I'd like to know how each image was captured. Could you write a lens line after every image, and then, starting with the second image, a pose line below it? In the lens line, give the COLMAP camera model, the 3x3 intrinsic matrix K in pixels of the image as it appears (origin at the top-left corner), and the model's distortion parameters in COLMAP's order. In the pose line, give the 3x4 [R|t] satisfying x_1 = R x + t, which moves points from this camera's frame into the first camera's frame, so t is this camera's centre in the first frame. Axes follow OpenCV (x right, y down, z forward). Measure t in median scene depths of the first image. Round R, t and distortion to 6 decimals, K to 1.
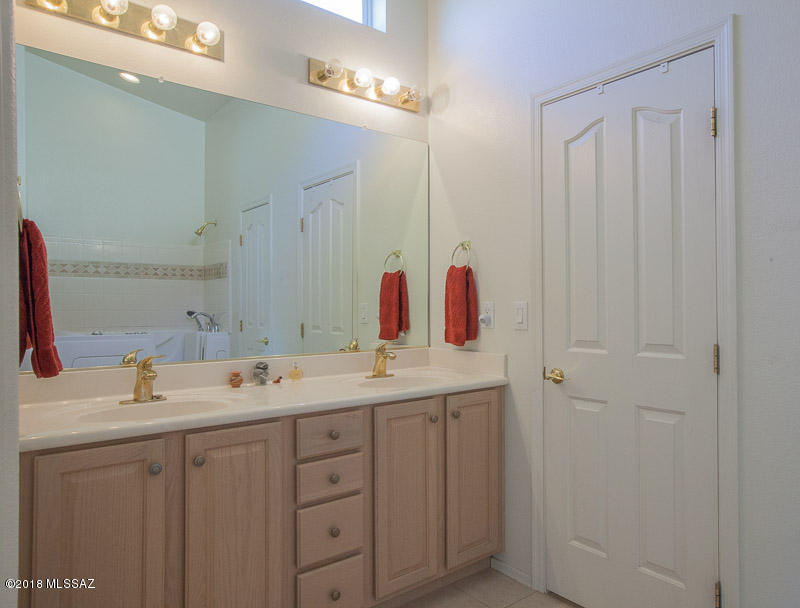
lens RADIAL K [[536.9, 0, 400.0], [0, 536.9, 304.0], [0, 0, 1]] dist [-0.006140, -0.000075]
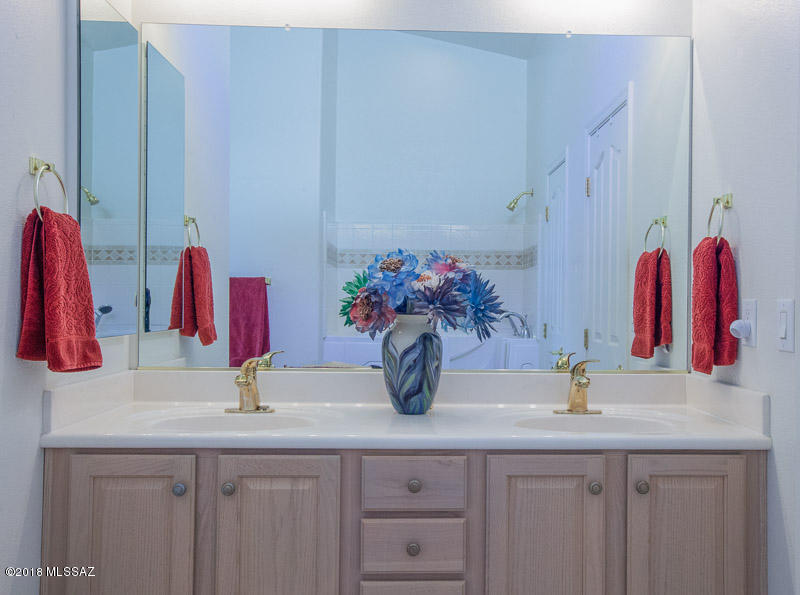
lens RADIAL K [[734.4, 0, 400.0], [0, 734.4, 297.5], [0, 0, 1]] dist [0.006728, 0.002494]
pose [[0.809764, 0.008287, -0.586697, 0.343015], [-0.012091, 0.999924, -0.002565, 0.001086], [0.586631, 0.009171, 0.809803, 0.171304]]
